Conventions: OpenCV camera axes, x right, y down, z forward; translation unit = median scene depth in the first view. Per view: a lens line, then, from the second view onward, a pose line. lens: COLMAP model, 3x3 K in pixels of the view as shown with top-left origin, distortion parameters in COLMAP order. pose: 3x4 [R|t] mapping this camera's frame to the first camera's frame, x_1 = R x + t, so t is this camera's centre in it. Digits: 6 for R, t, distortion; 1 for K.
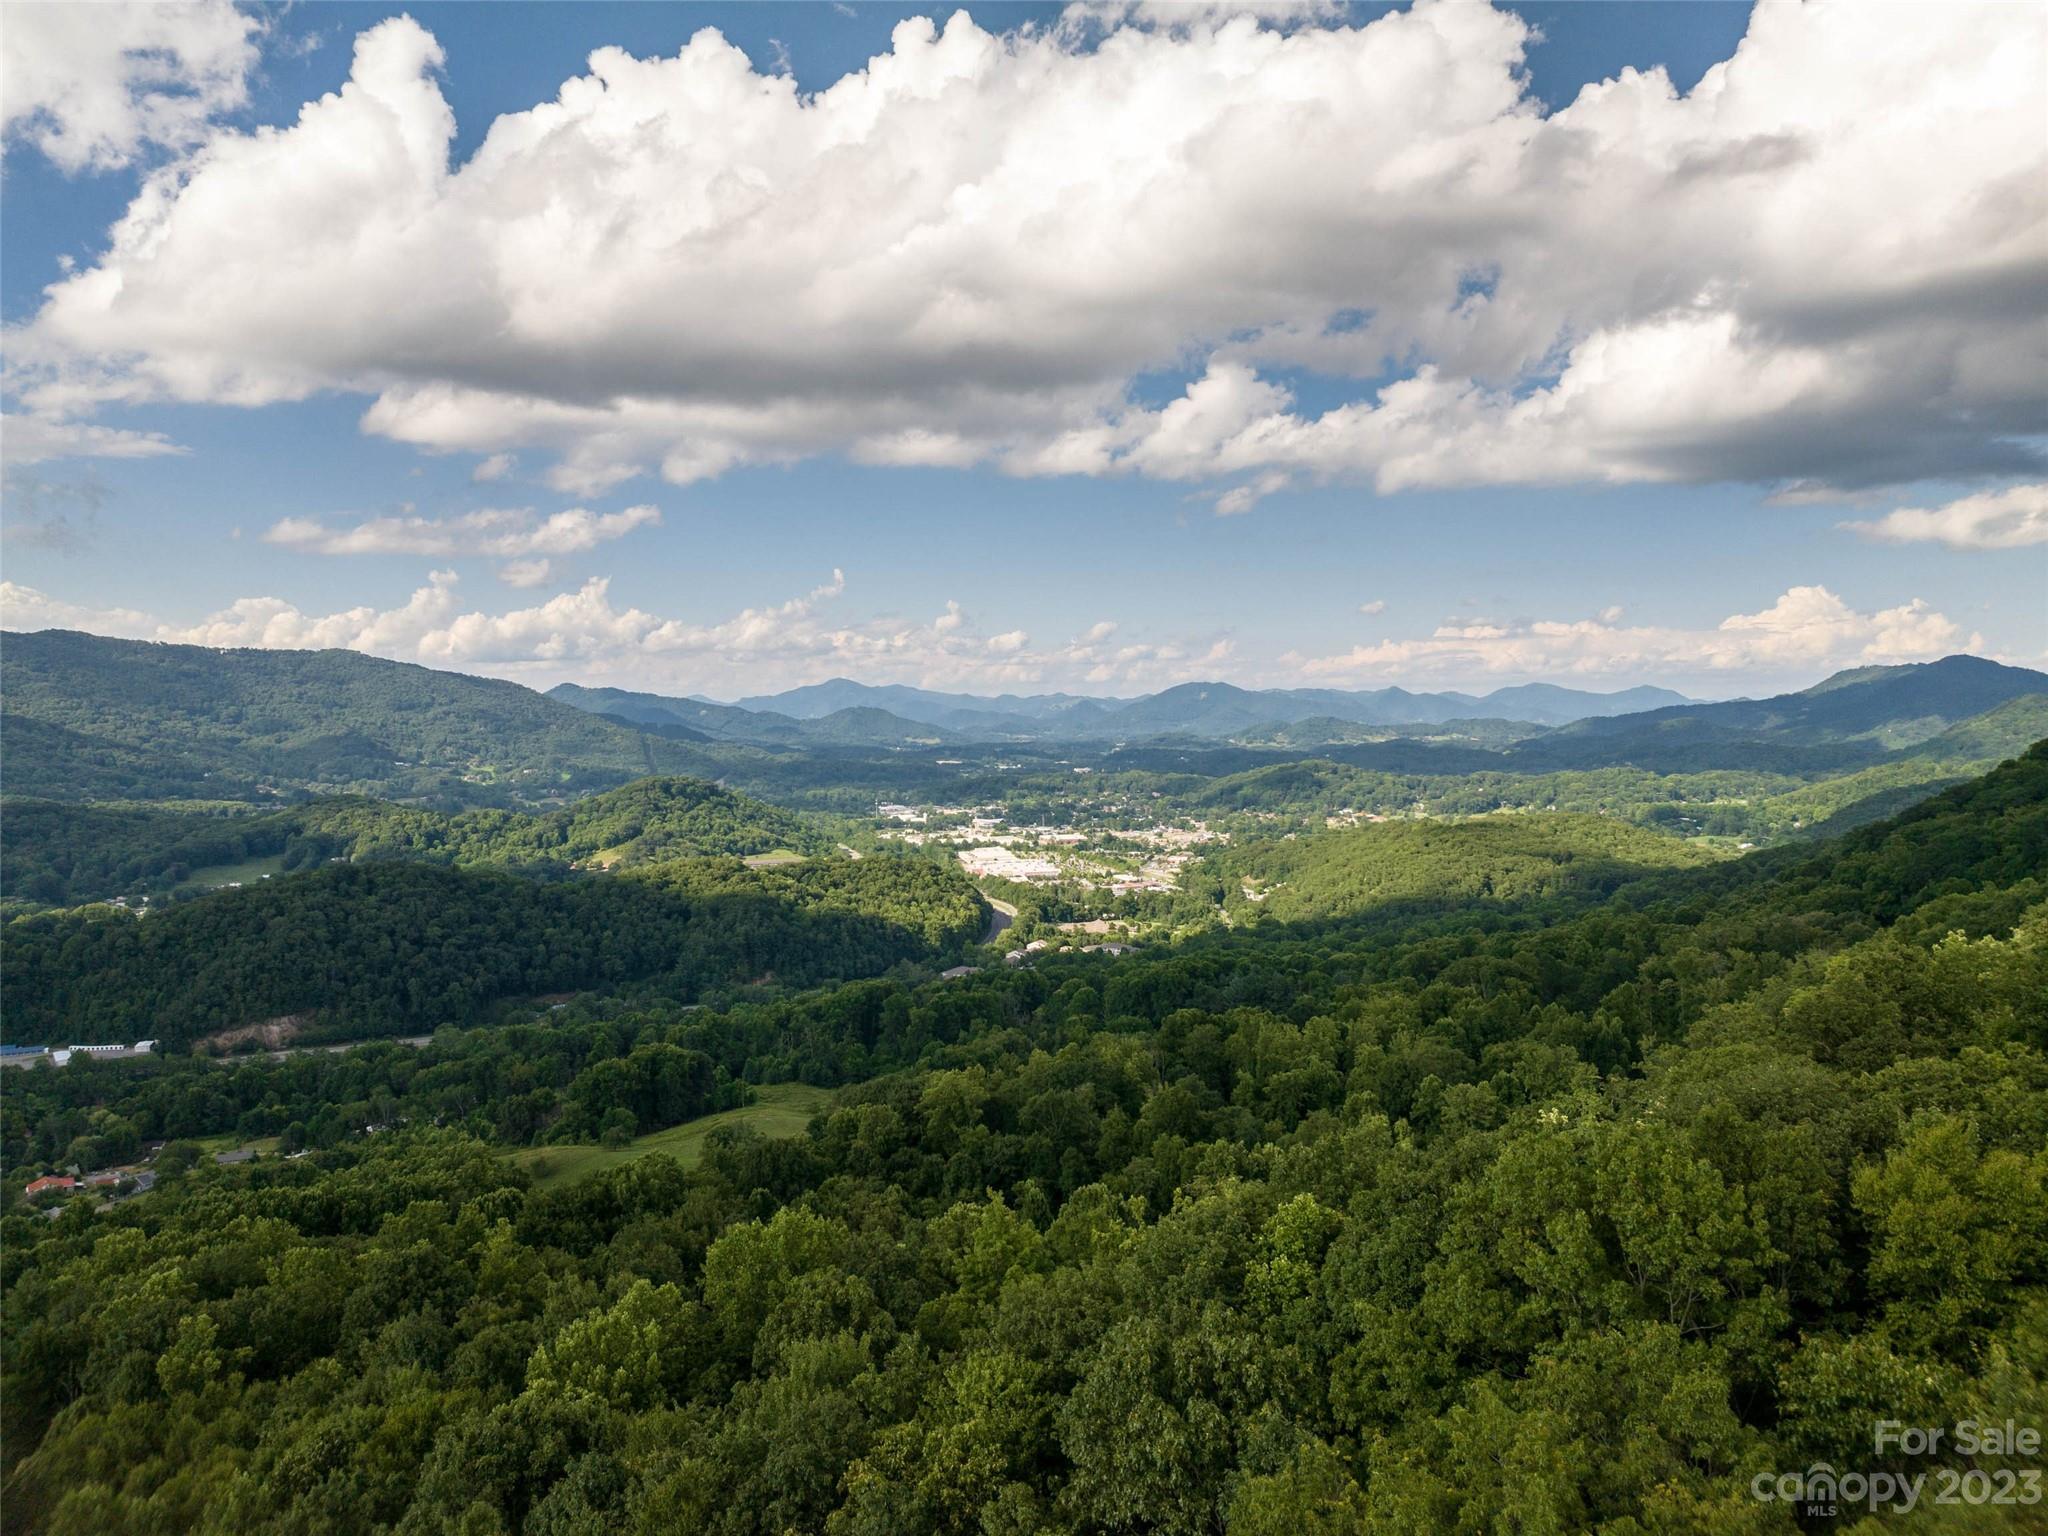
lens RADIAL K [[1423.4, 0, 1020.6], [0, 1423.4, 689.5], [0, 0, 1]] dist [-0.069866, -0.000477]
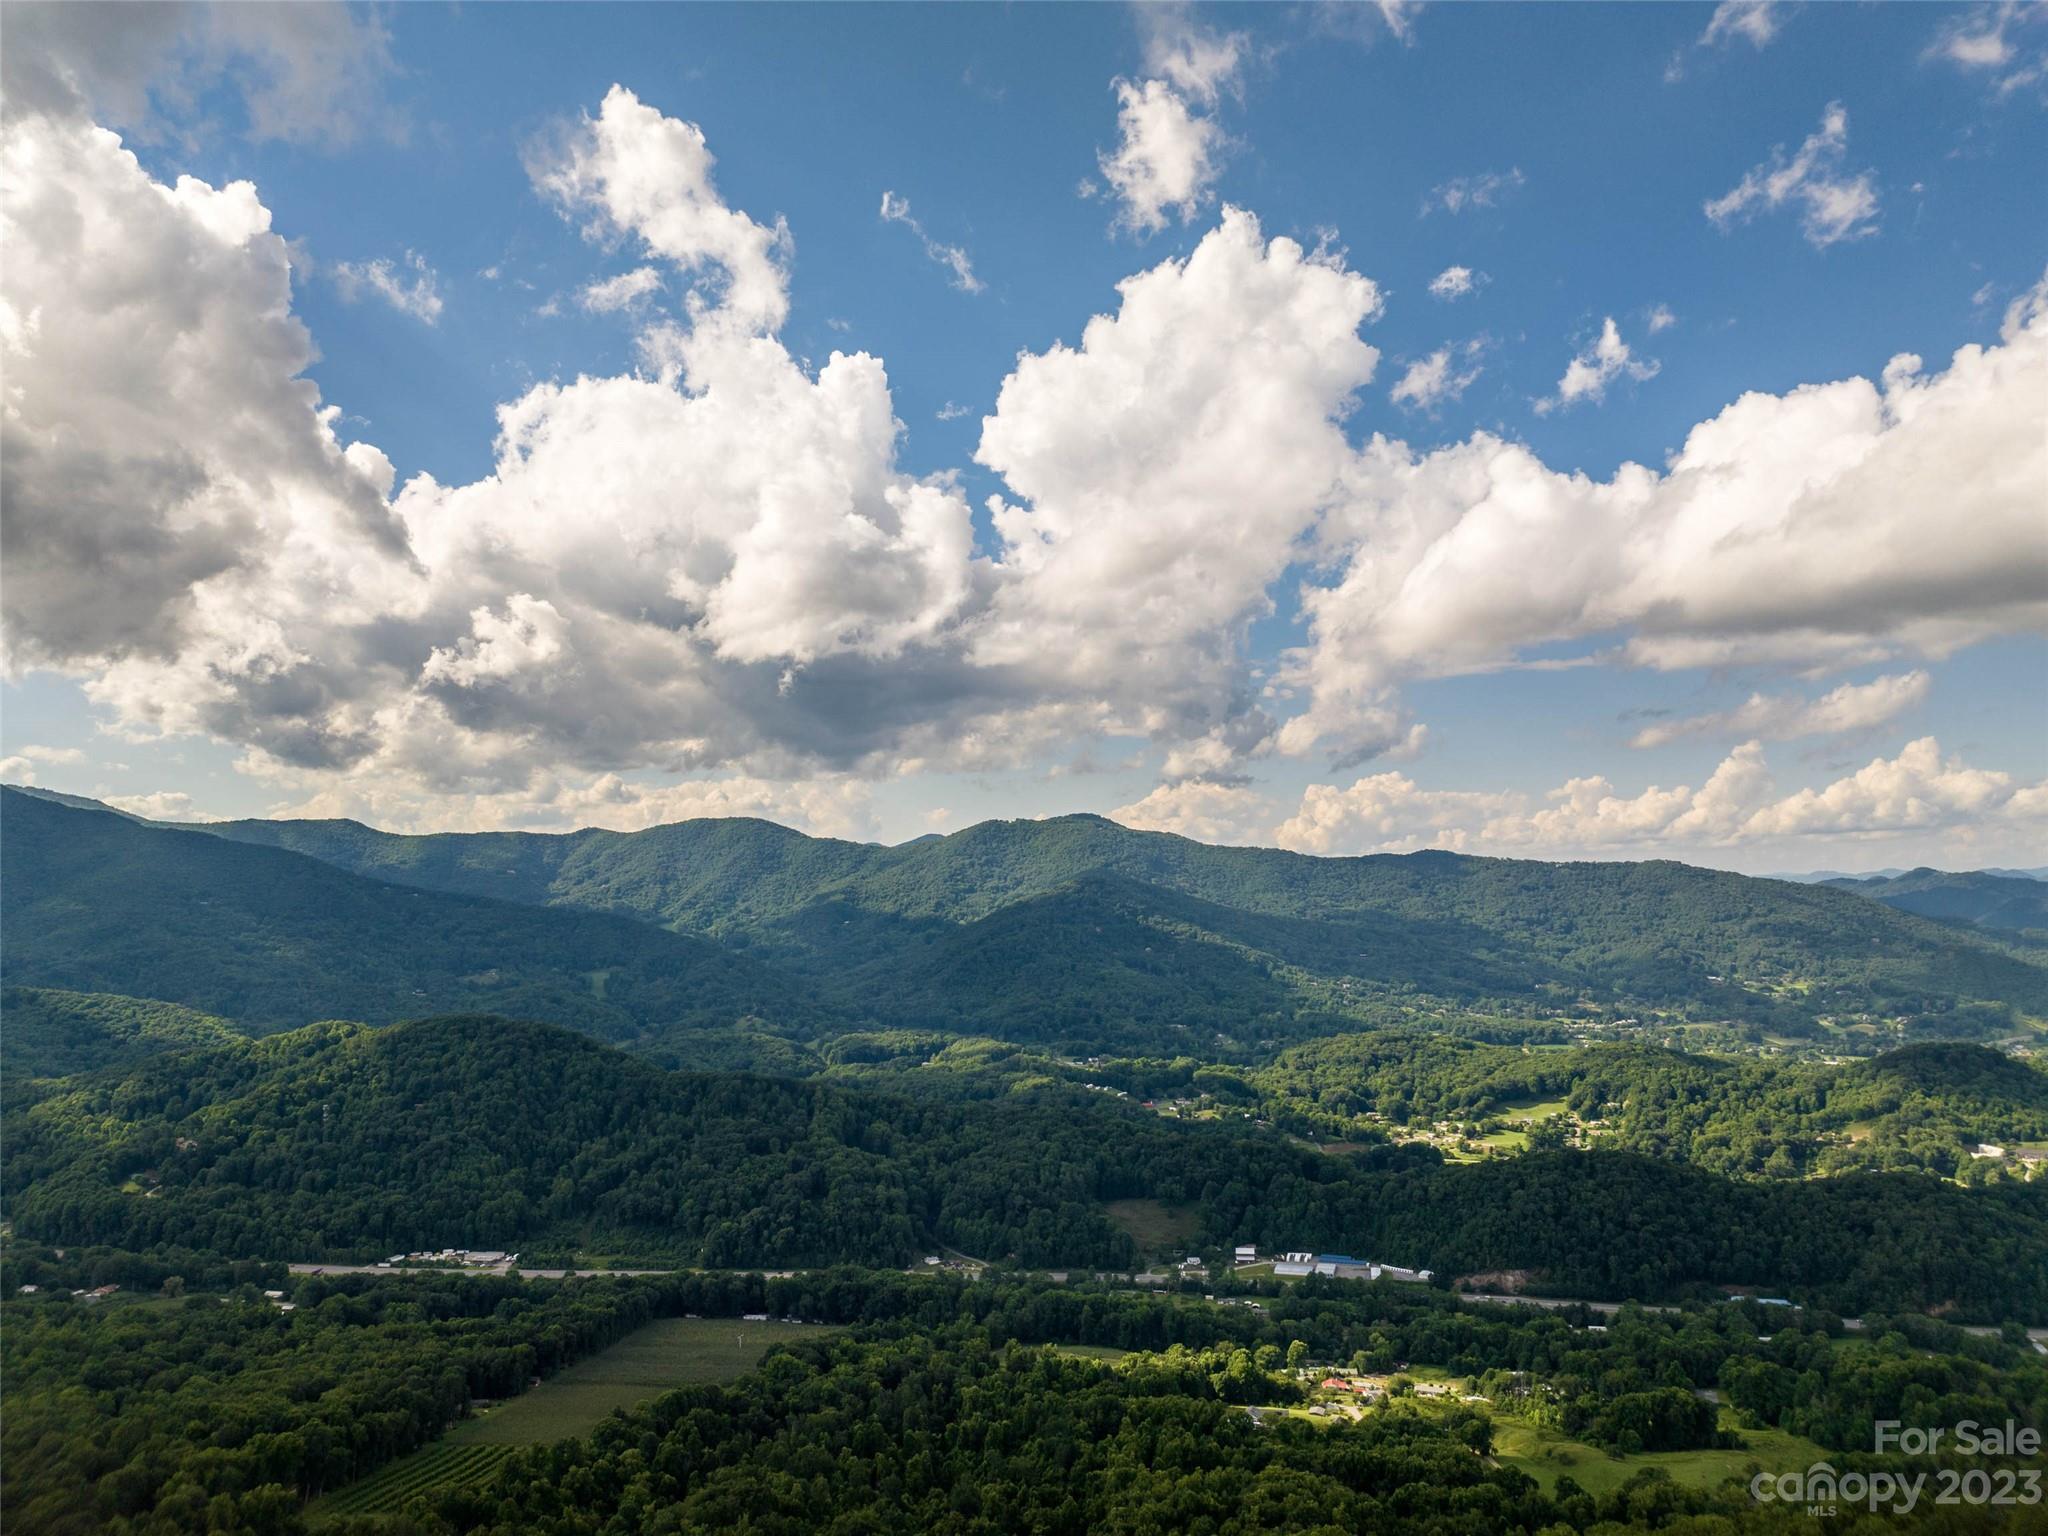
lens RADIAL K [[1400.8, 0, 1021.1], [0, 1400.8, 711.5], [0, 0, 1]] dist [-0.093201, 0.041836]
pose [[0.617423, -0.085643, -0.781956, 0.130023], [0.001936, 0.994218, -0.107362, -0.080943], [0.786629, 0.064774, 0.614019, -0.121066]]
